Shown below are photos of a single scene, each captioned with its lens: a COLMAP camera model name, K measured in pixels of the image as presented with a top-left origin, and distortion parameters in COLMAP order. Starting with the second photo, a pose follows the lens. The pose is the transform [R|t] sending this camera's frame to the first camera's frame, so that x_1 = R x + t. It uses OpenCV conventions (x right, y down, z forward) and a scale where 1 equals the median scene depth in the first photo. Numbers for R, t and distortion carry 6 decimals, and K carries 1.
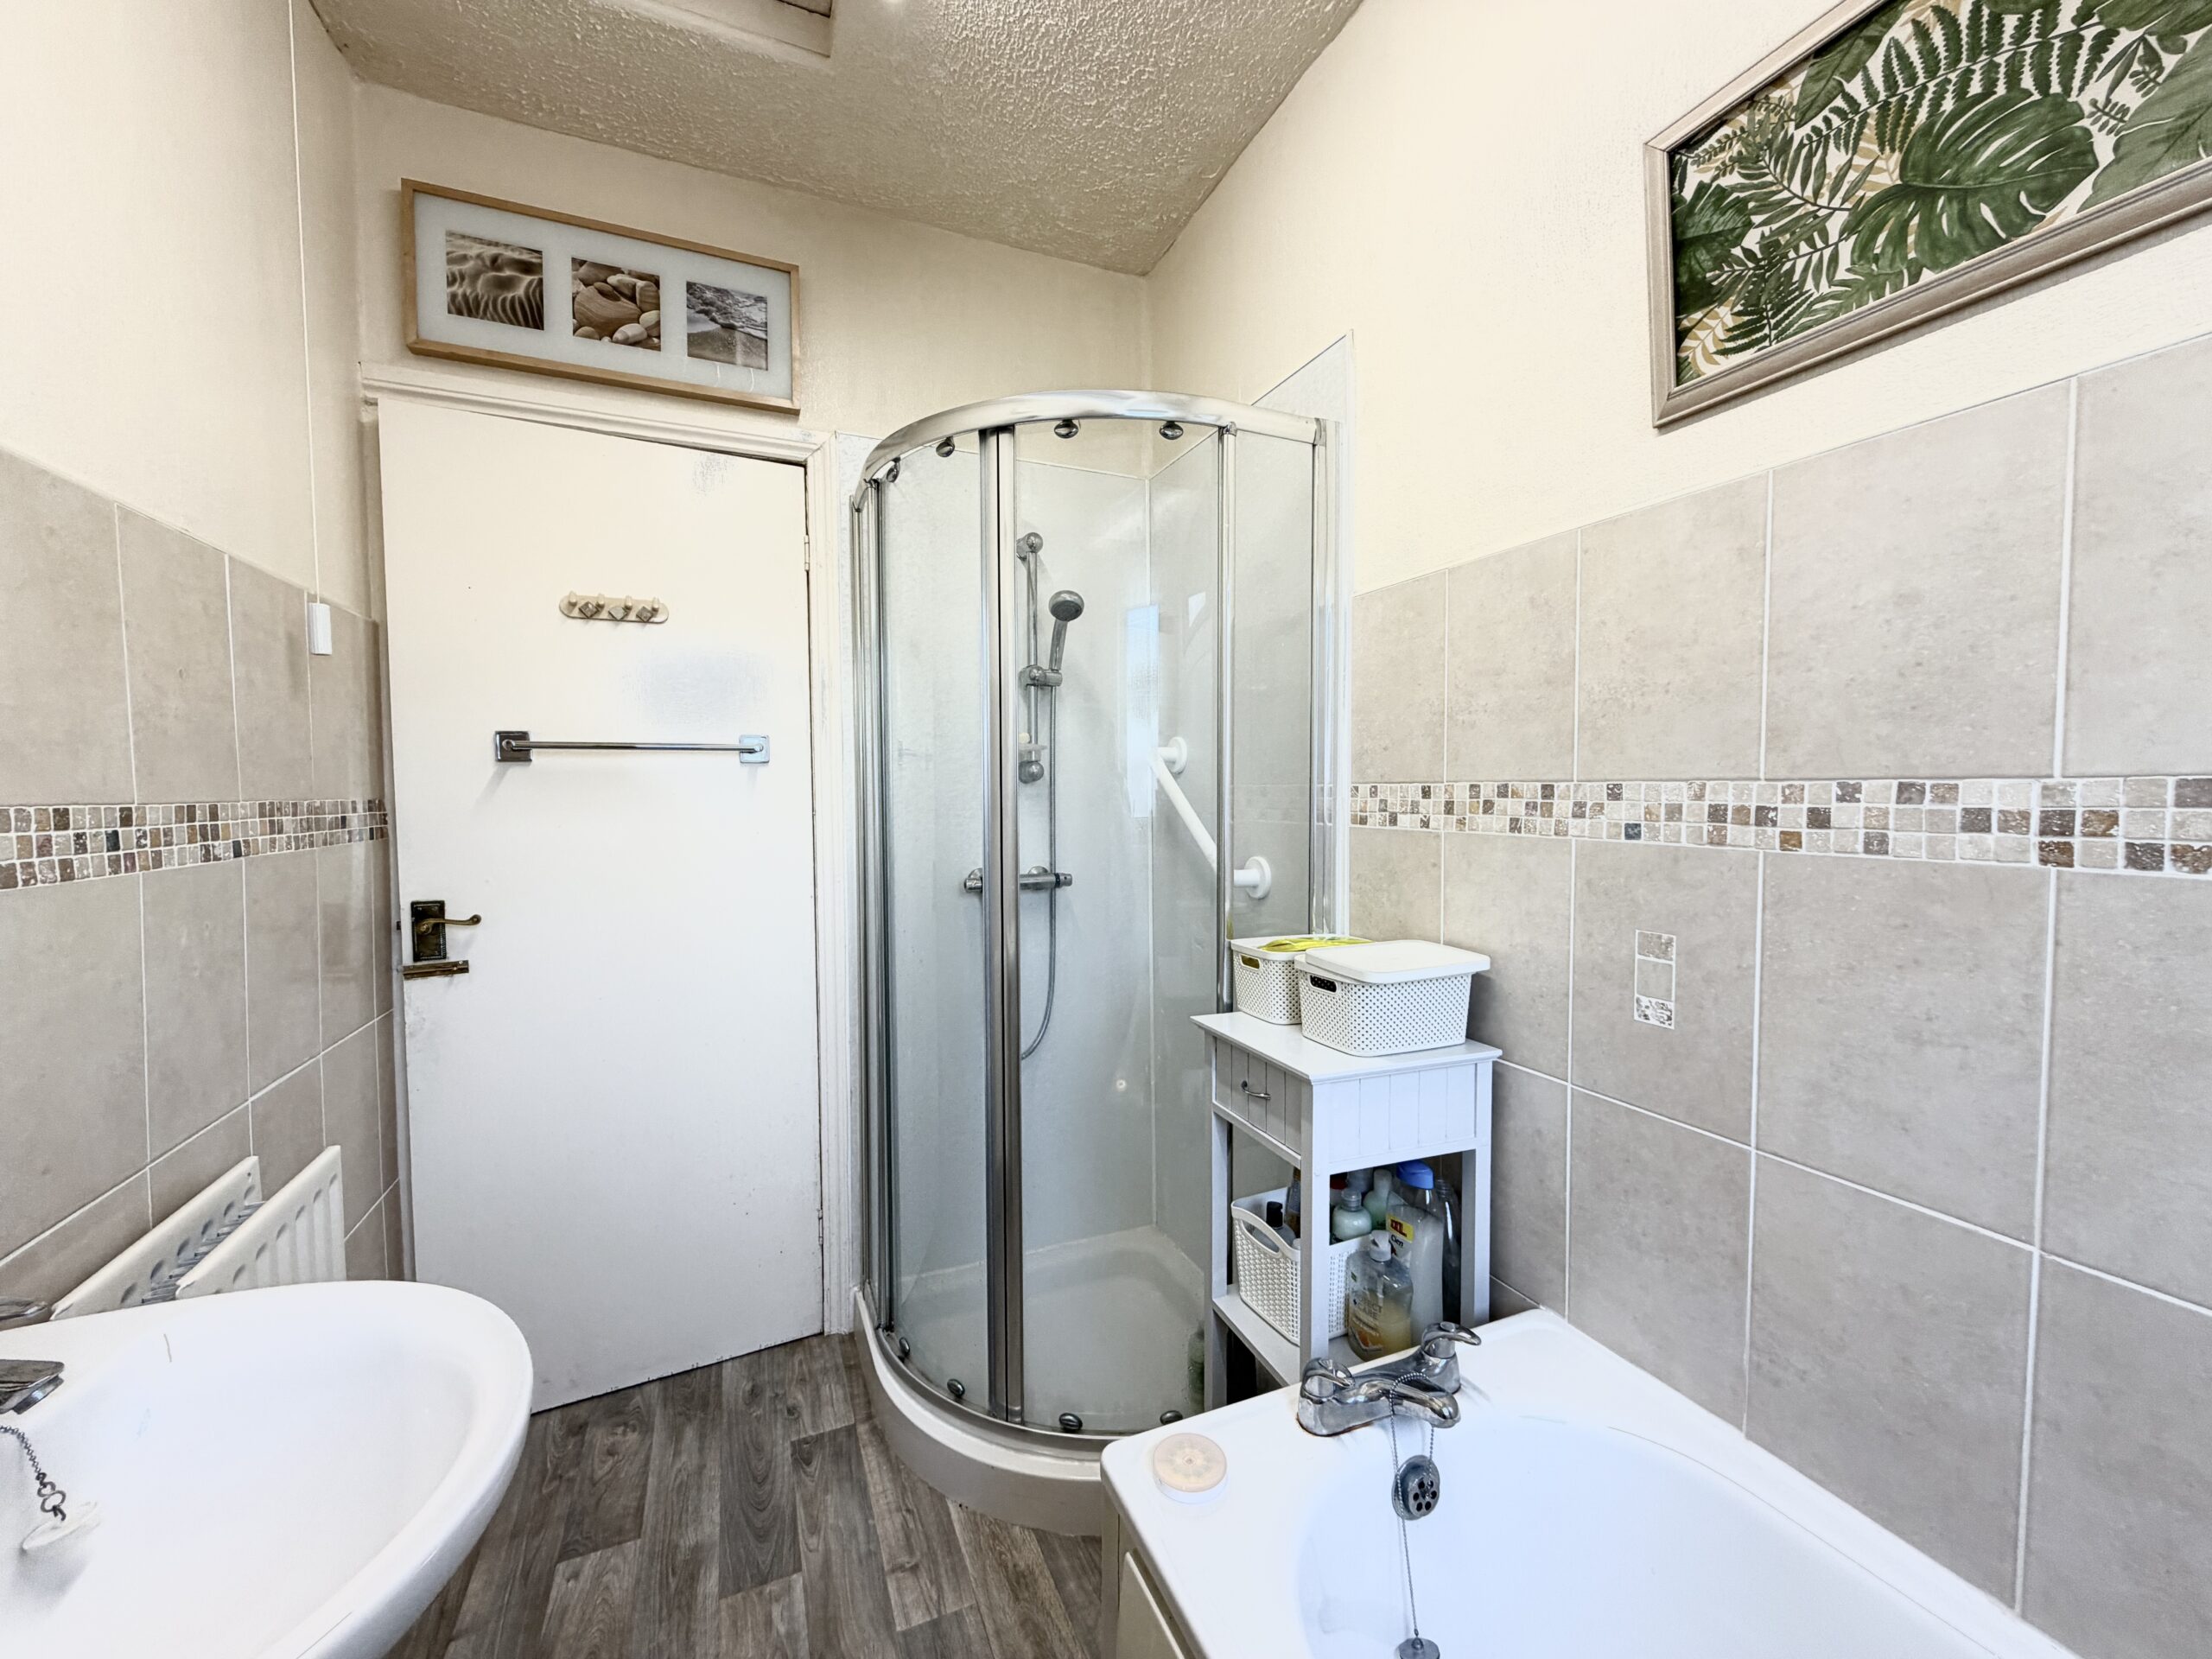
lens RADIAL K [[878.3, 0, 1111.8], [0, 878.3, 828.2], [0, 0, 1]] dist [-0.001661, -0.000258]
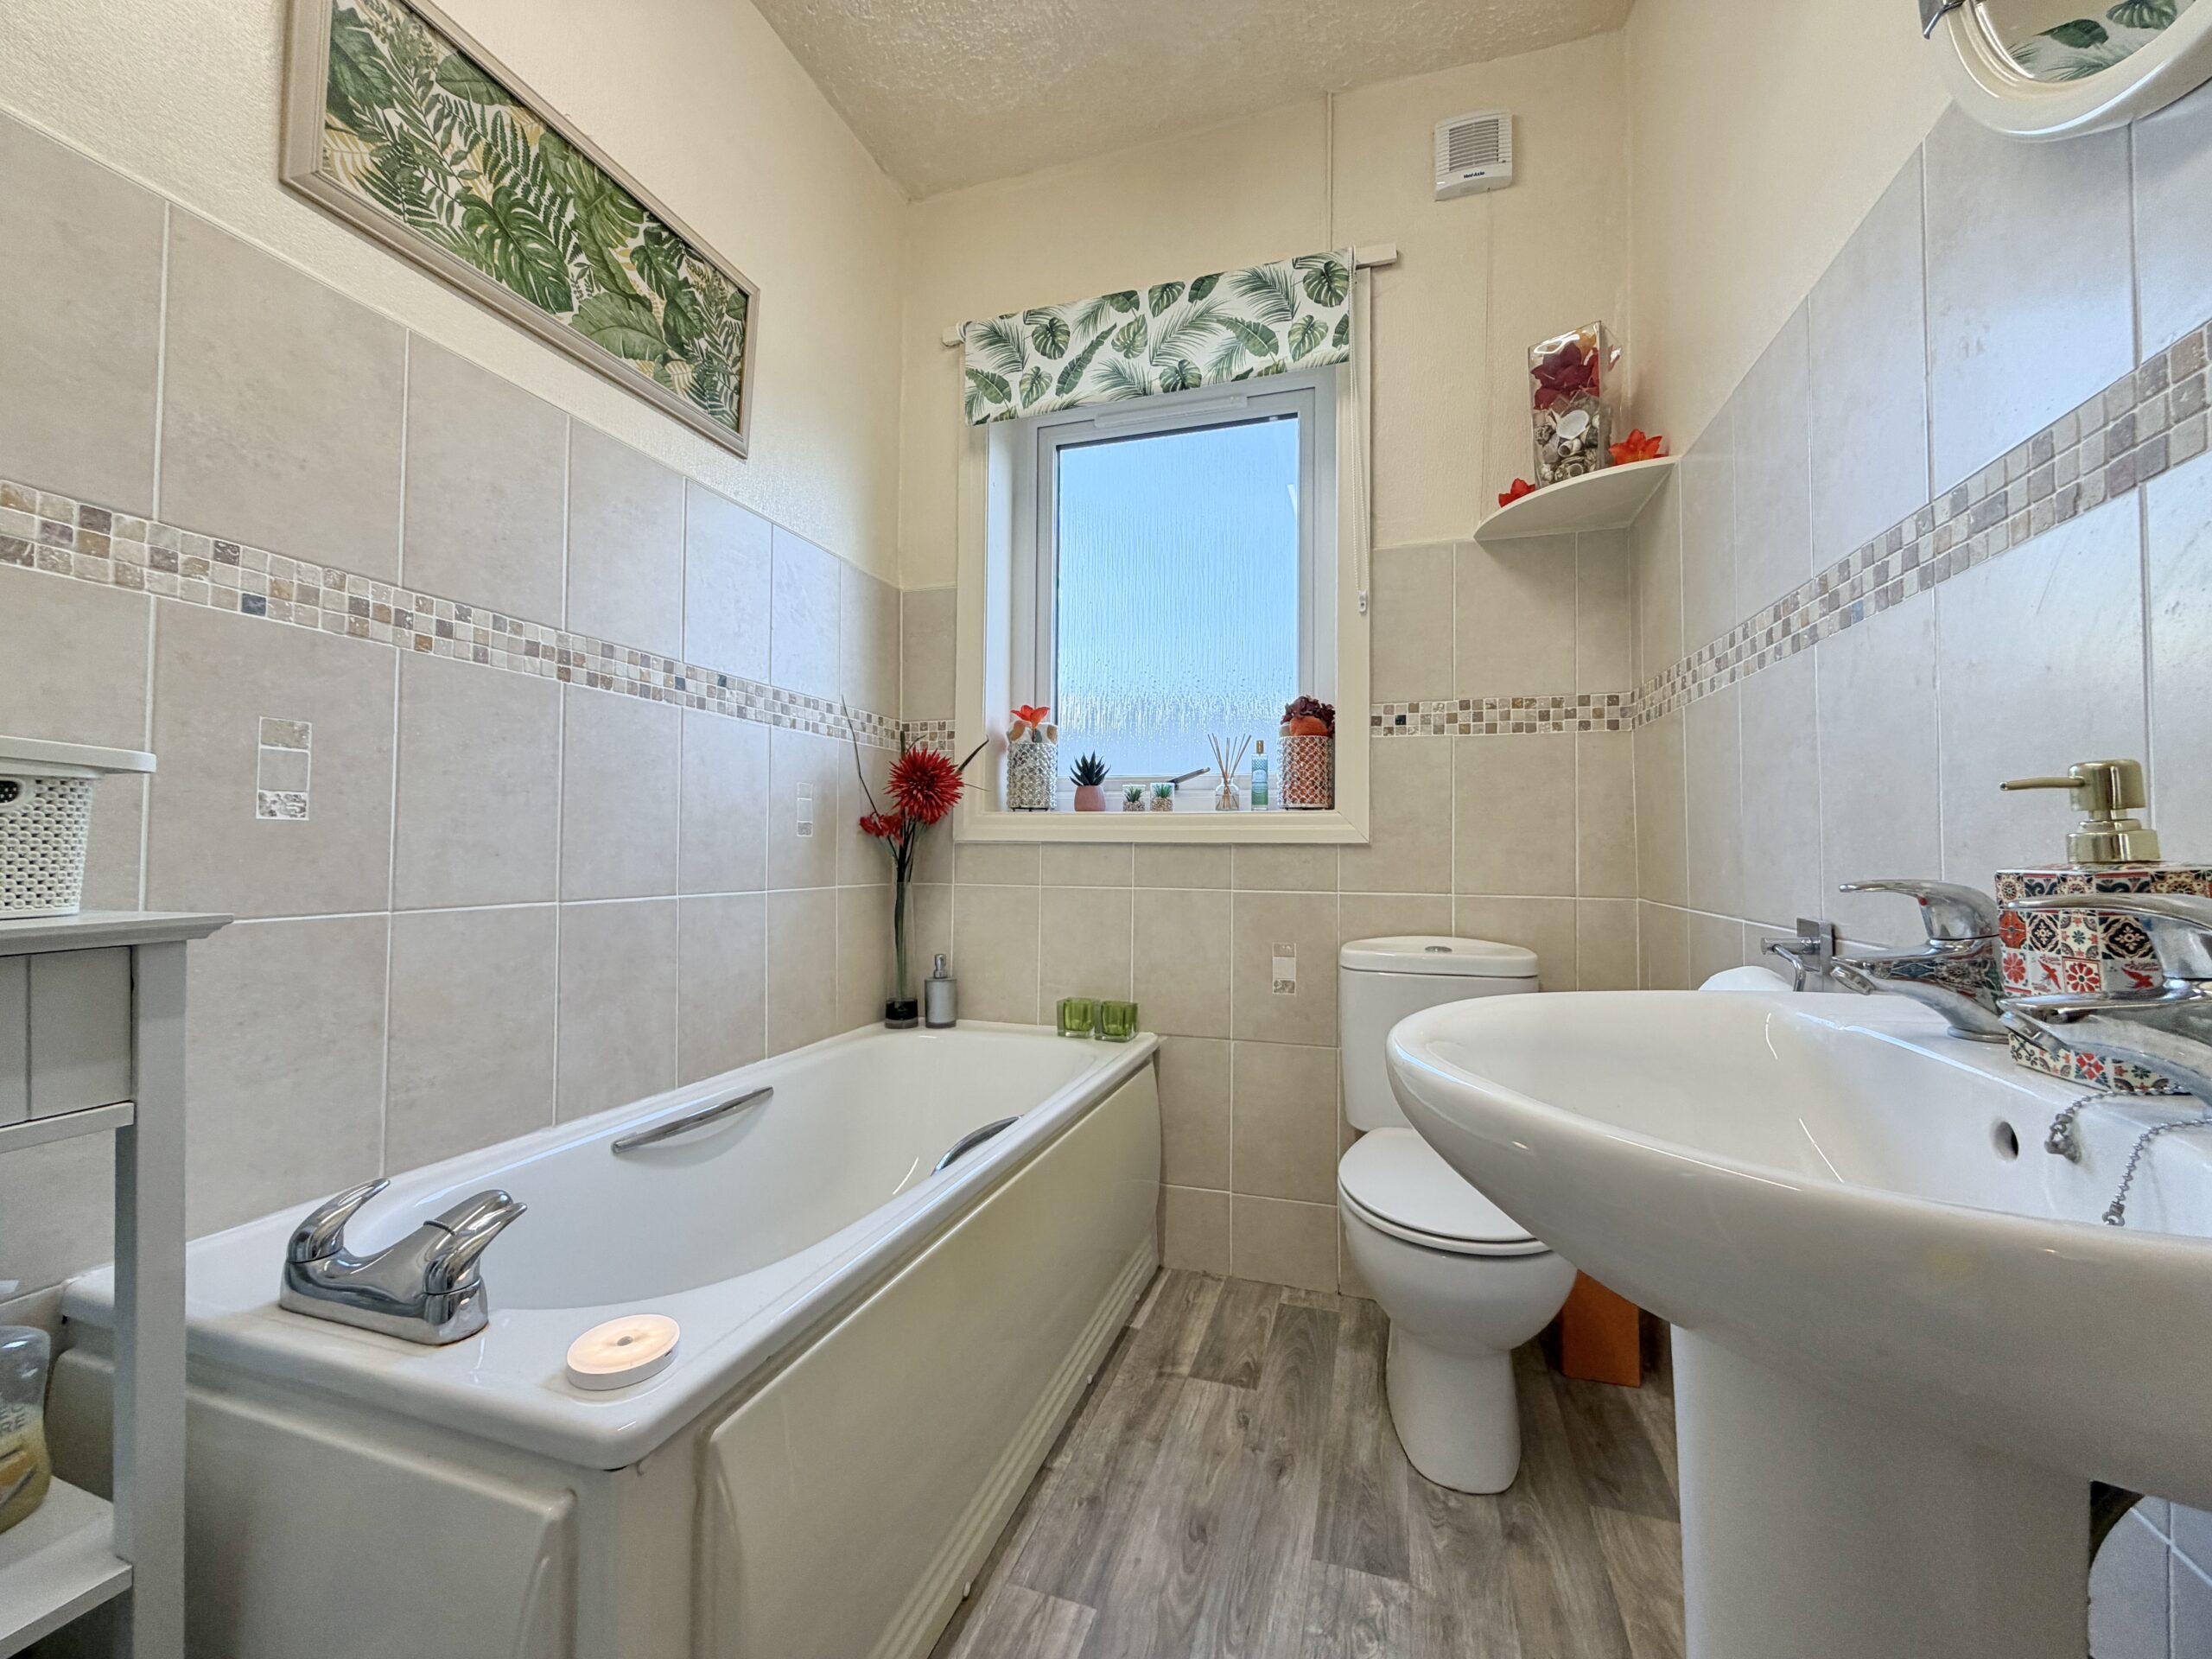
lens RADIAL K [[878.3, 0, 1105.6], [0, 878.3, 835.2], [0, 0, 1]] dist [-0.001661, -0.000258]
pose [[-0.748504, 0.015514, 0.662949, -0.738280], [0.031040, 0.999450, 0.011657, 0.295298], [-0.662403, 0.029303, -0.748574, 1.290023]]
